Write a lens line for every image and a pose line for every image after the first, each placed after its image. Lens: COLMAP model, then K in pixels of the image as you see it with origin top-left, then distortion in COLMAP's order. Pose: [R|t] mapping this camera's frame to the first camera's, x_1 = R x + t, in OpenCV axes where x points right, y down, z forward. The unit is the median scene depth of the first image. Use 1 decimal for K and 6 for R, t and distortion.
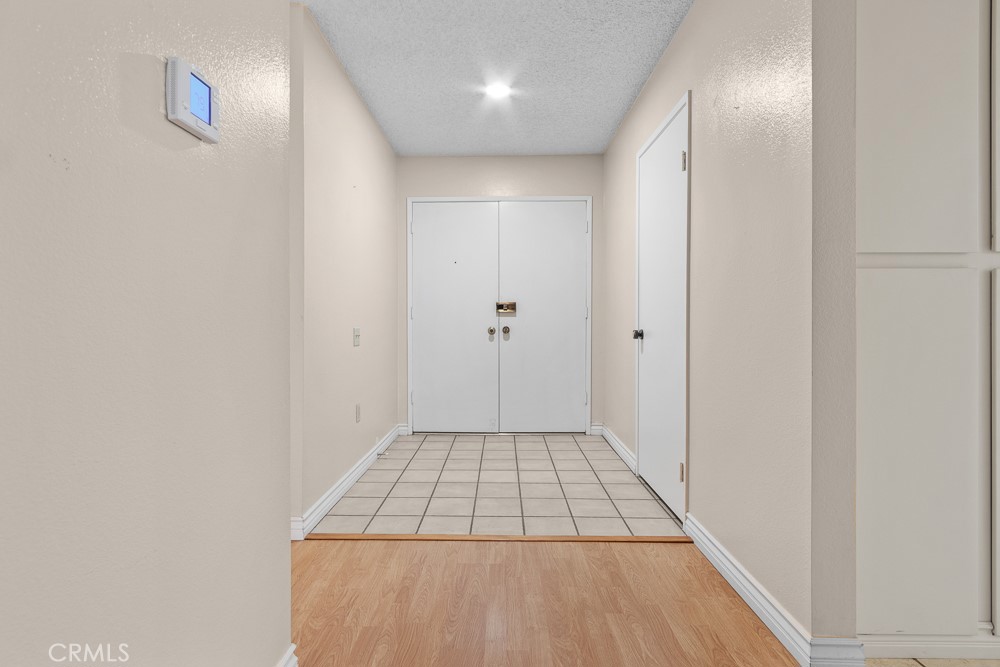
lens RADIAL K [[476.2, 0, 498.9], [0, 476.2, 328.8], [0, 0, 1]] dist [-0.016444, 0.002413]
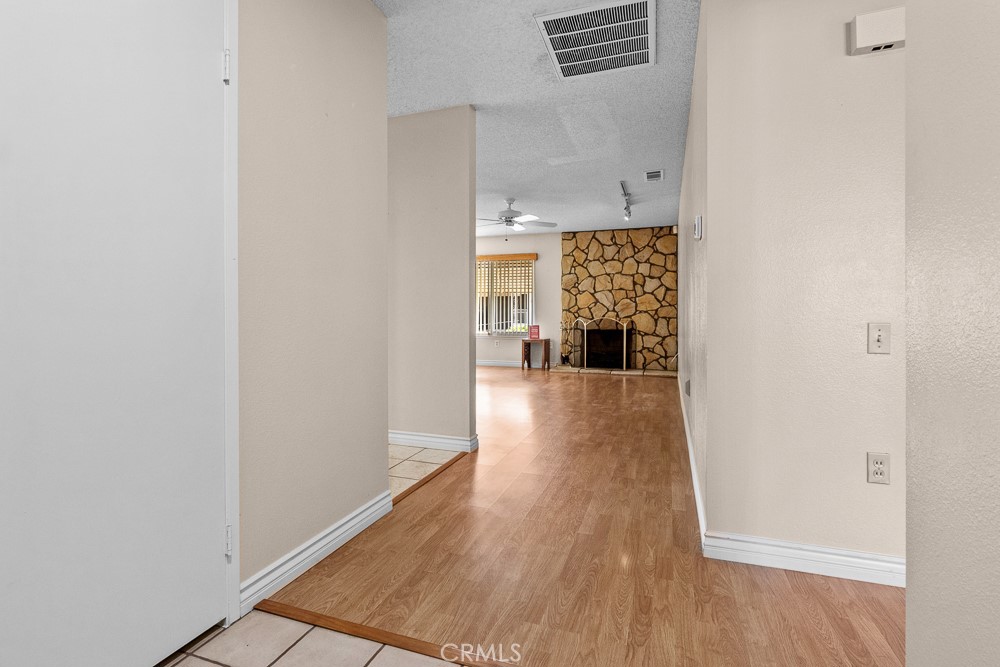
lens RADIAL K [[476.2, 0, 499.1], [0, 476.2, 326.4], [0, 0, 1]] dist [-0.016444, 0.002413]
pose [[-0.946174, -0.009143, 0.323528, -0.216058], [0.003450, 0.999259, 0.038329, -0.017168], [-0.323639, 0.037382, -0.945442, 1.854134]]
